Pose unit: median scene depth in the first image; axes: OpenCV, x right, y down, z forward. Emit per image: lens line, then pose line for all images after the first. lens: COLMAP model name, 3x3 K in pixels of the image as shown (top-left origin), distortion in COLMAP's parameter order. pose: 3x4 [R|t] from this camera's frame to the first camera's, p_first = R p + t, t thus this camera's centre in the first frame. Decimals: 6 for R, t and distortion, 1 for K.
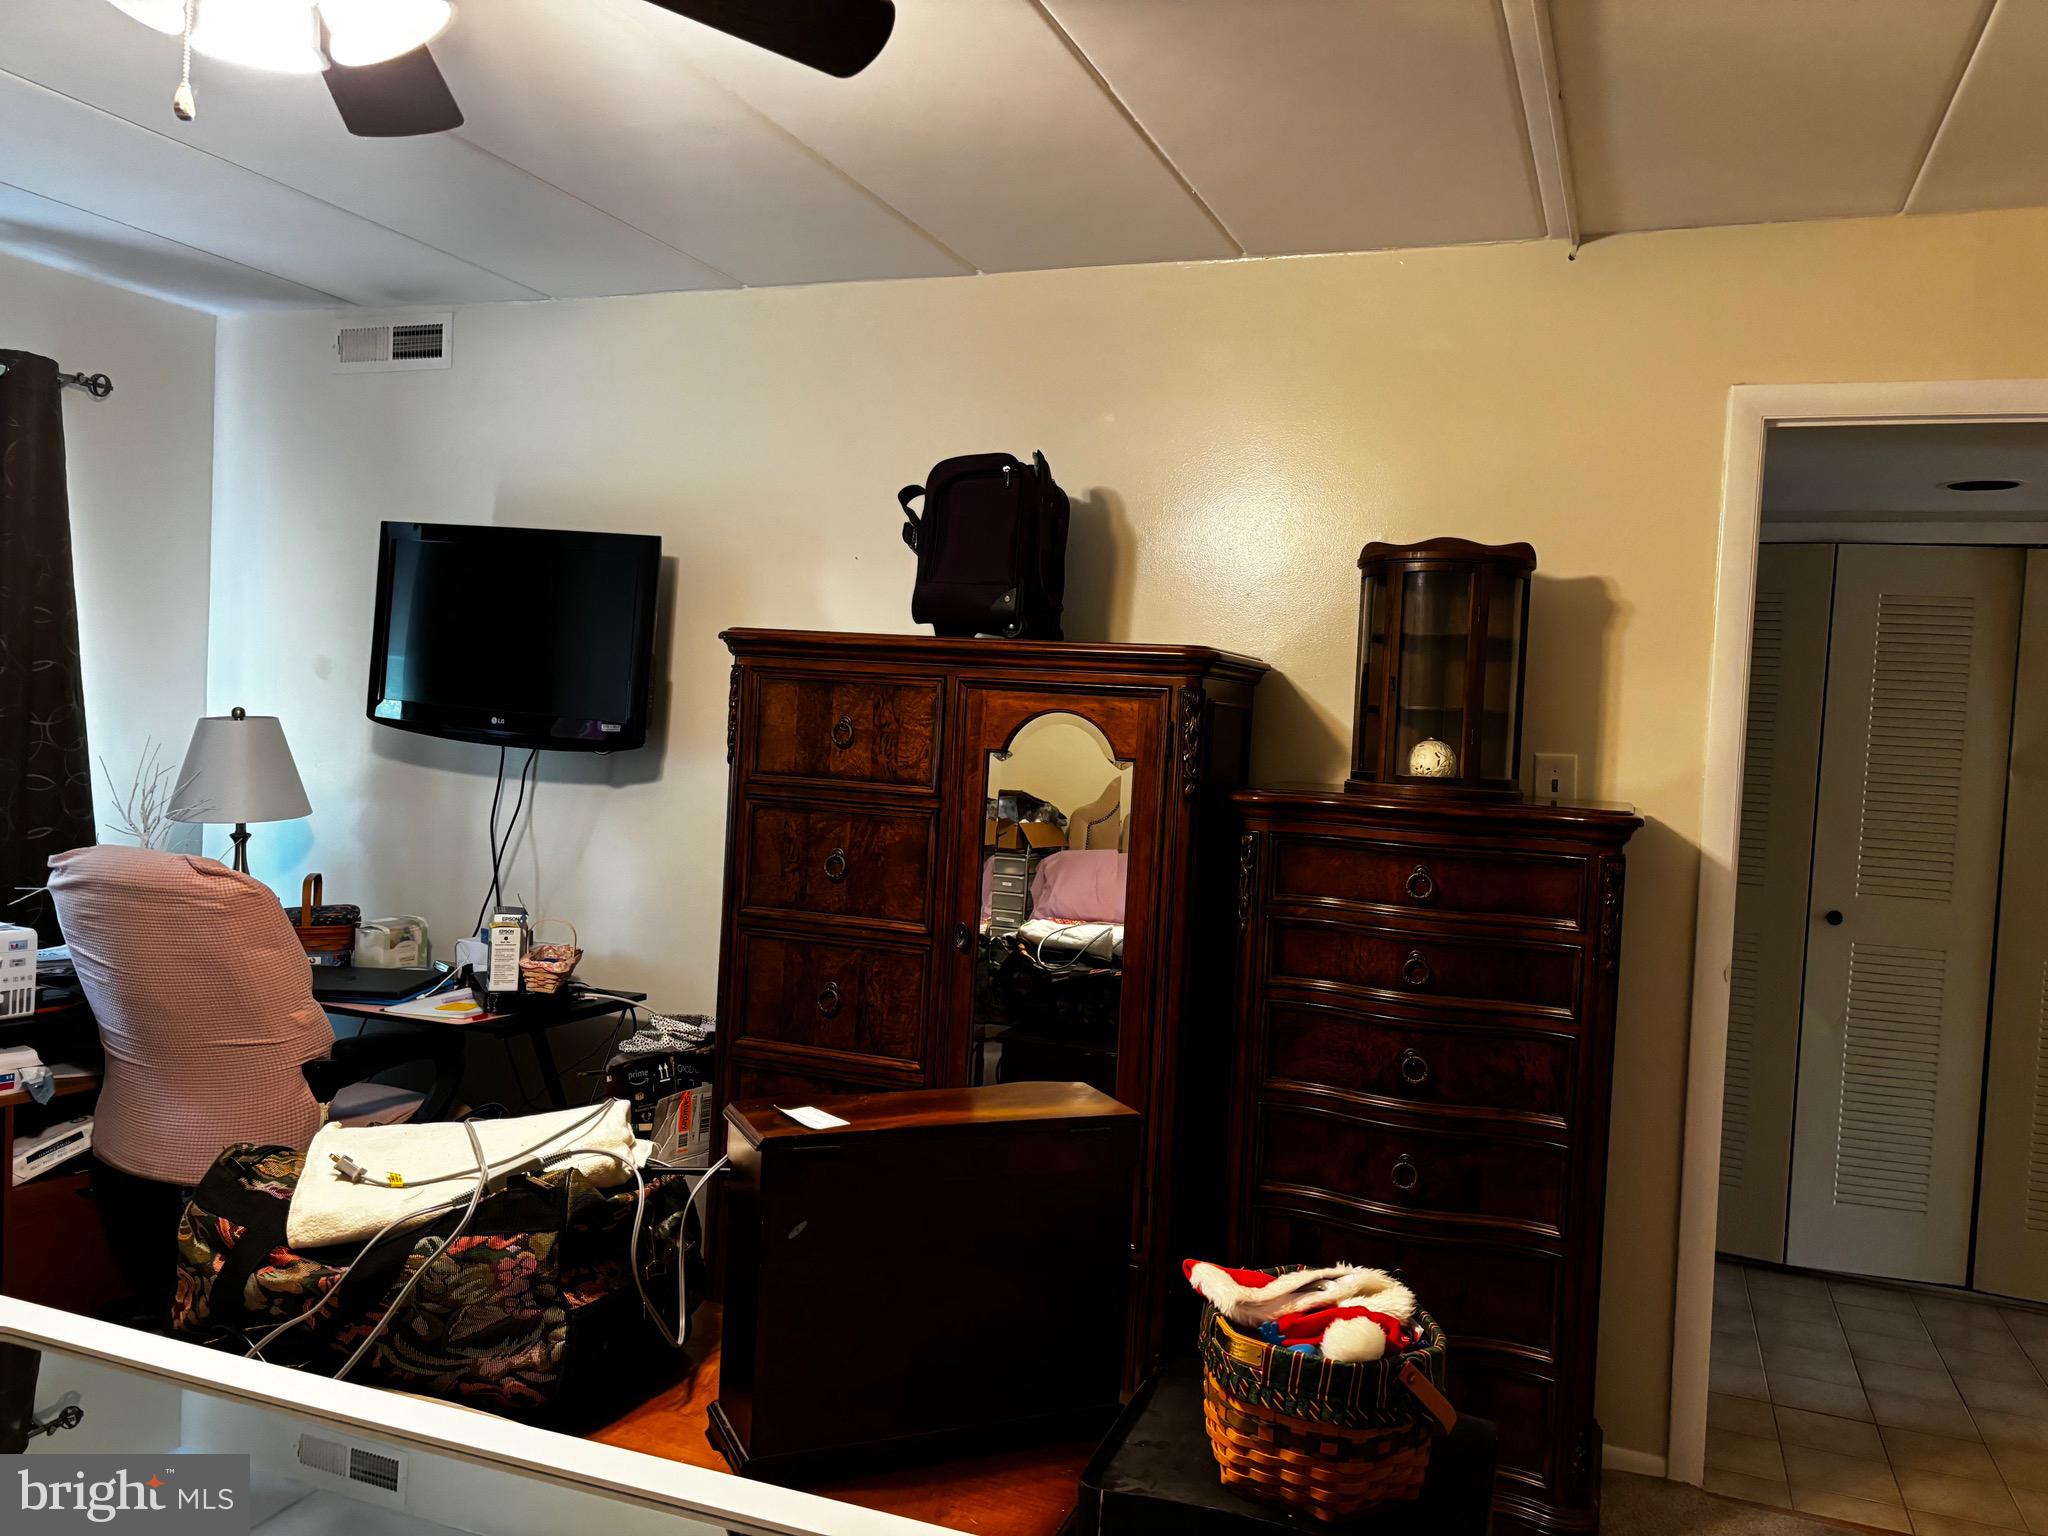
lens RADIAL K [[1535.7, 0, 1029.7], [0, 1535.7, 775.4], [0, 0, 1]] dist [0.012555, -0.007097]
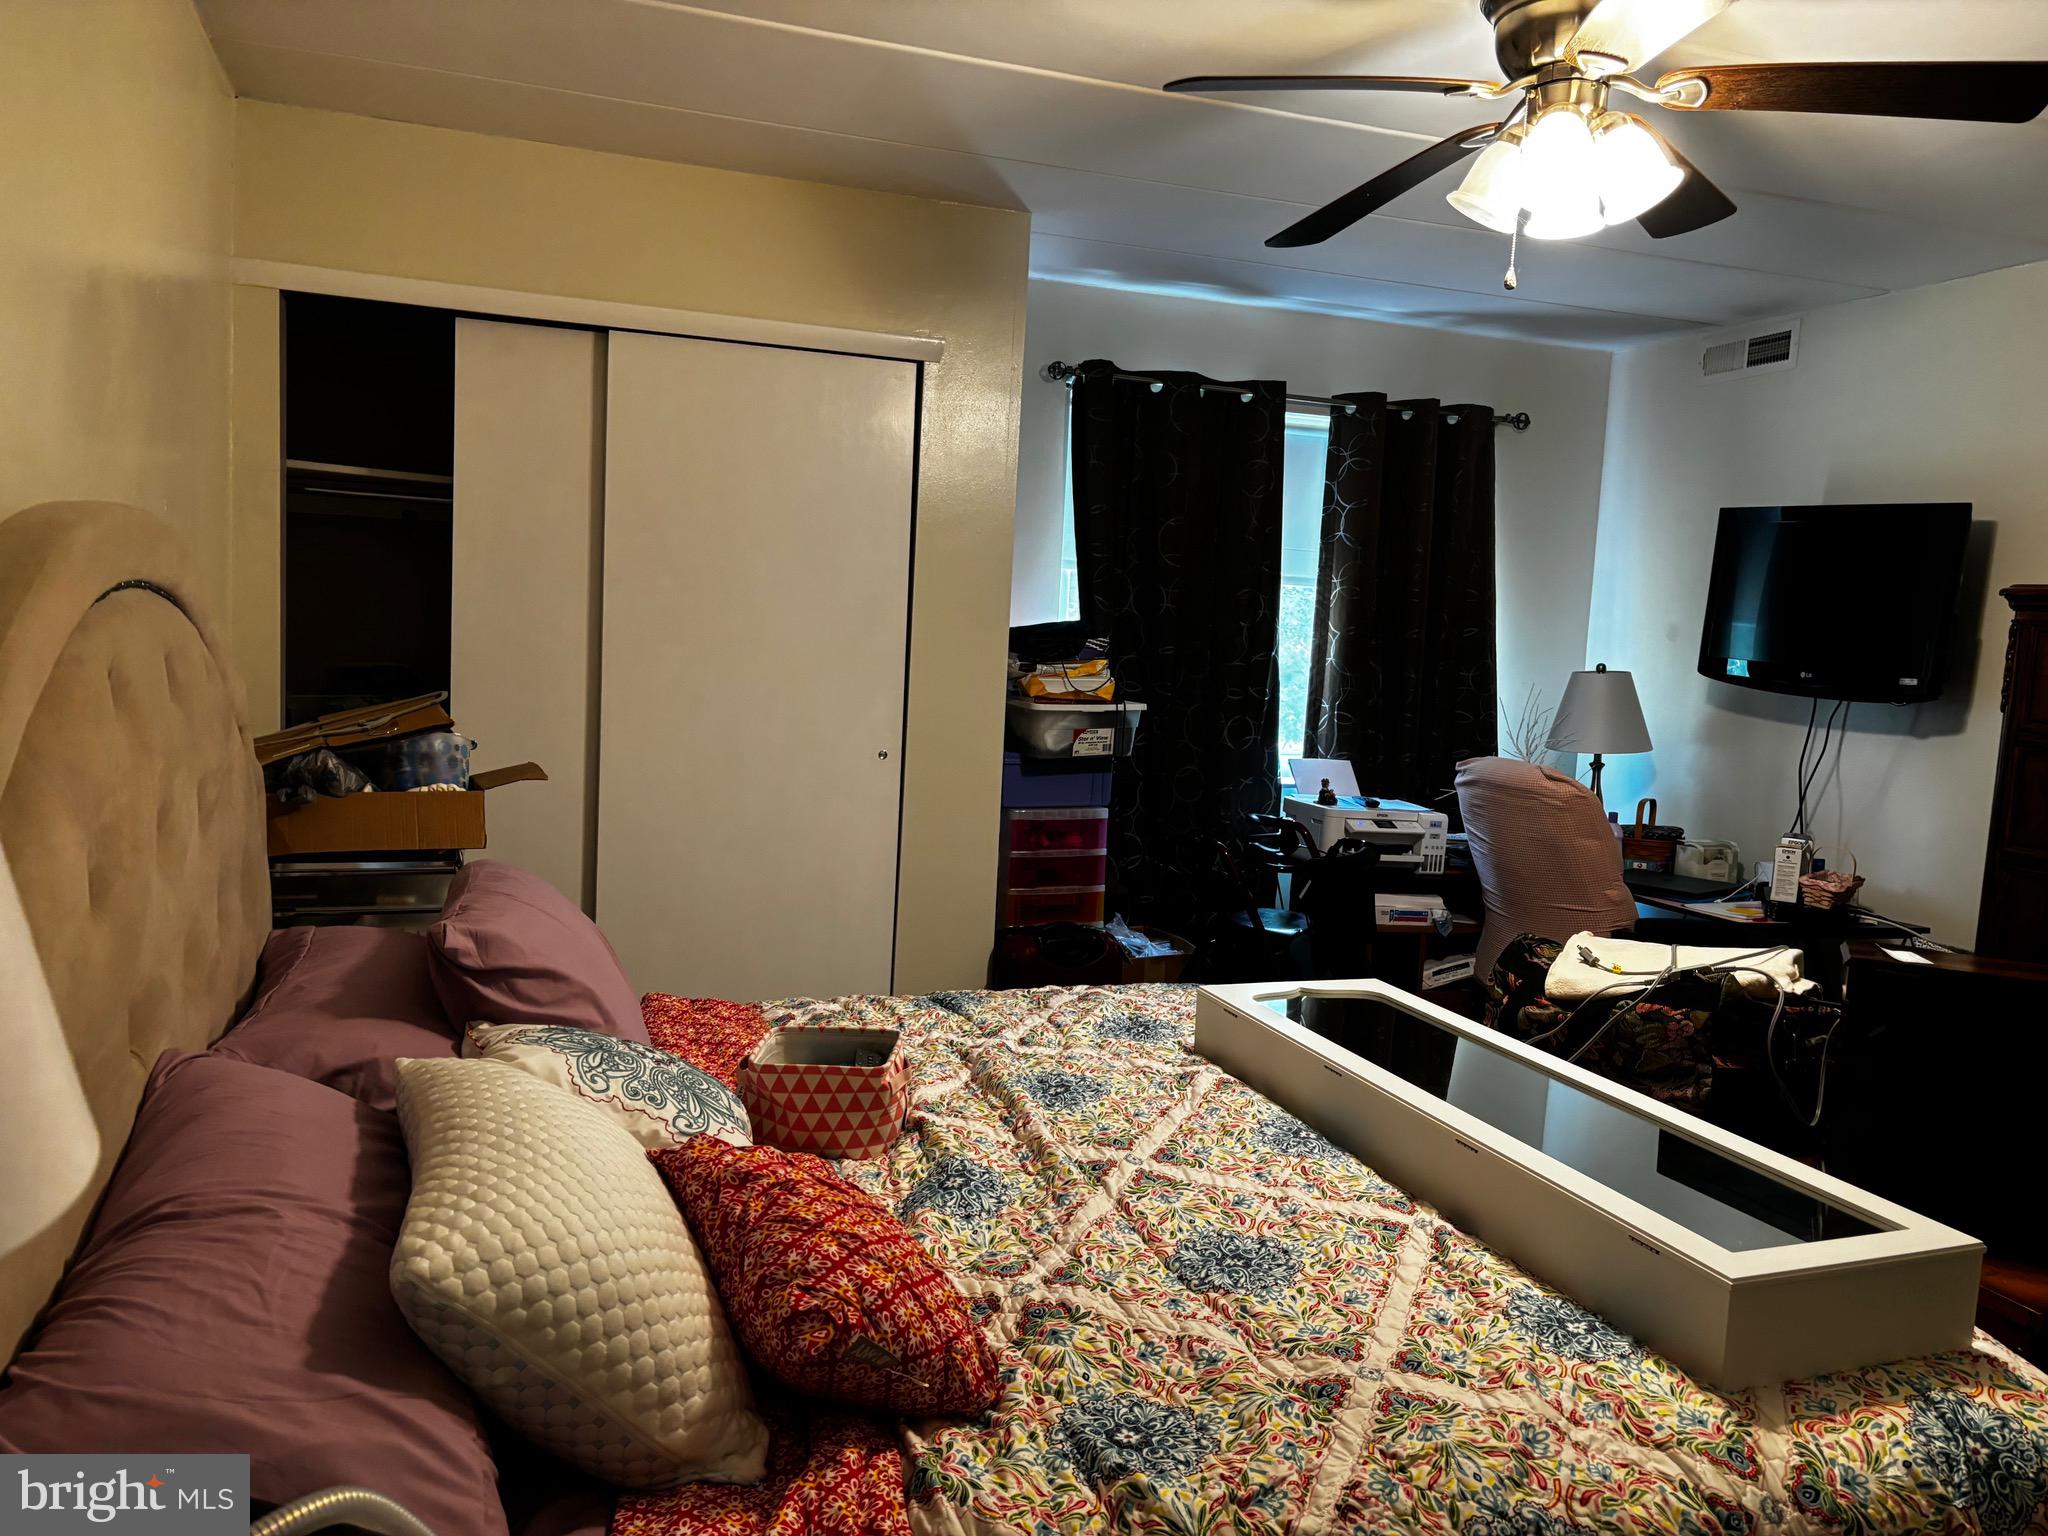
lens RADIAL K [[1535.7, 0, 1029.7], [0, 1535.7, 775.4], [0, 0, 1]] dist [0.012555, -0.007097]
pose [[0.641091, 0.058837, -0.765206, 0.185128], [-0.048824, 0.998164, 0.035845, 0.029464], [0.765910, 0.014380, 0.642787, -0.202689]]
